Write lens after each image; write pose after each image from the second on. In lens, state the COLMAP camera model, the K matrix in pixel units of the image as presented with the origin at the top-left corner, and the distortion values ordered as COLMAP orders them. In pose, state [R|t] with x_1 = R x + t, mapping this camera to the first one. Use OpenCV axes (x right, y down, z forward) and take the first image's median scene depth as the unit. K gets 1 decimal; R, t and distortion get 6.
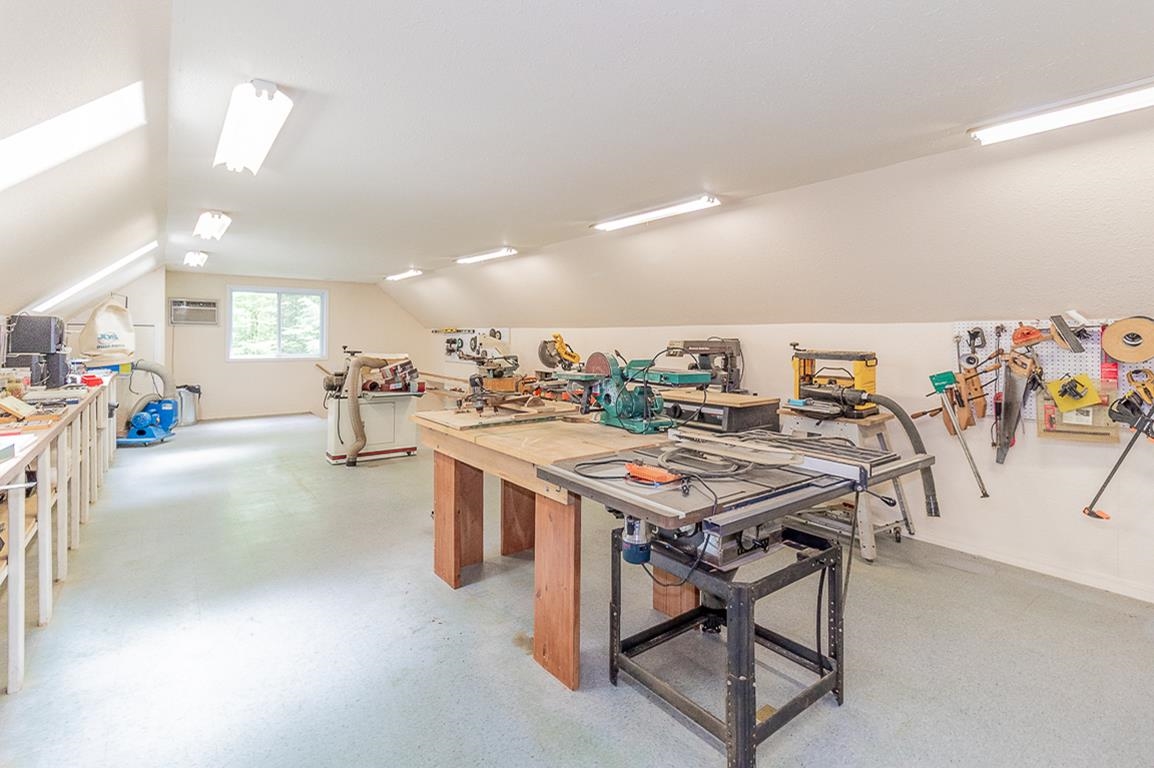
lens RADIAL K [[551.6, 0, 575.9], [0, 551.6, 325.0], [0, 0, 1]] dist [-0.002375, 0.000103]
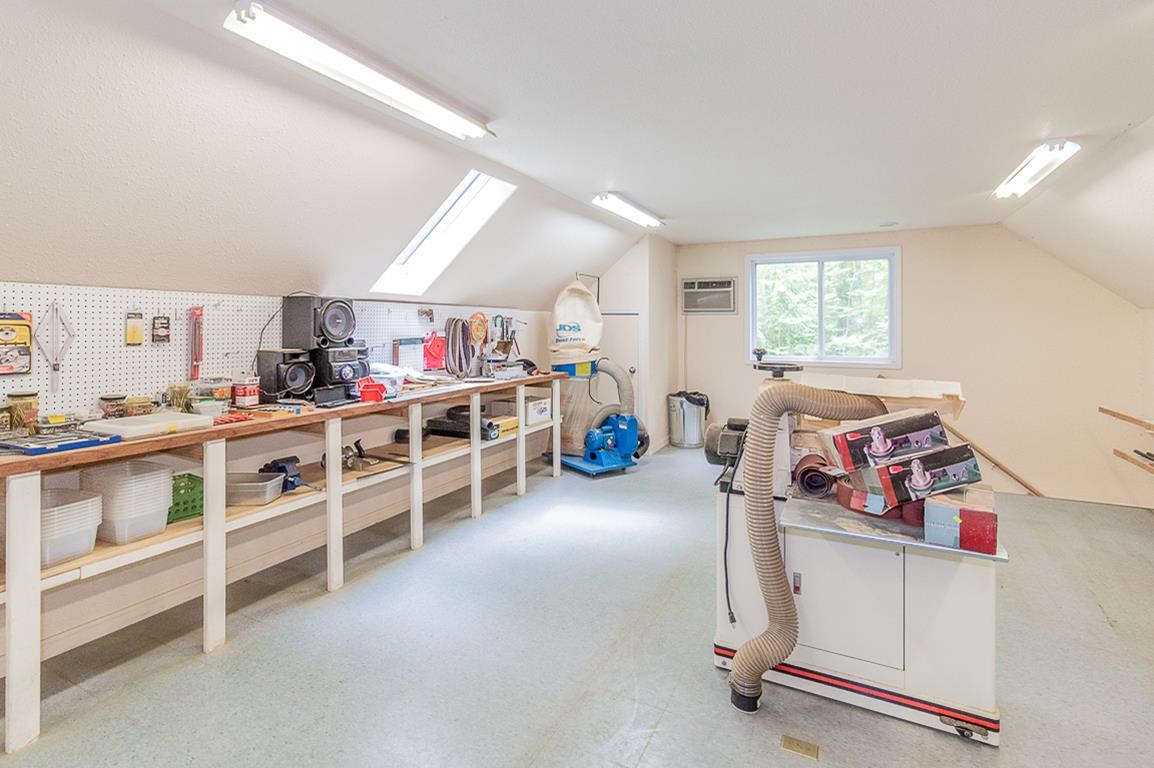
lens RADIAL K [[551.6, 0, 575.9], [0, 551.6, 325.0], [0, 0, 1]] dist [-0.002375, 0.000103]
pose [[0.435057, -0.007224, -0.900374, -0.124403], [0.014858, 0.999889, -0.000843, 0.017969], [0.900280, -0.013011, 0.435116, 0.658924]]
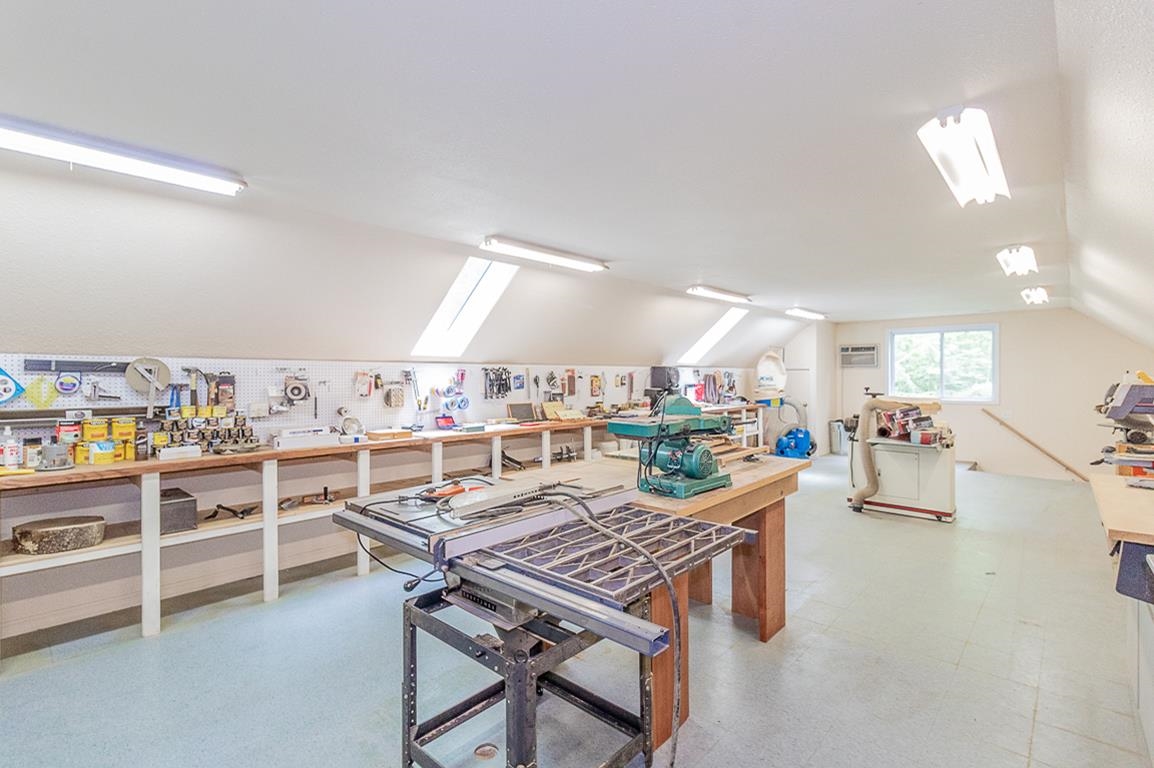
lens RADIAL K [[537.2, 0, 577.0], [0, 537.2, 384.0], [0, 0, 1]] dist [0.000243, 0.000230]
pose [[0.171955, 0.008246, -0.985070, 0.378281], [0.021638, 0.999692, 0.012146, 0.008667], [0.984867, -0.023403, 0.171723, 0.310038]]
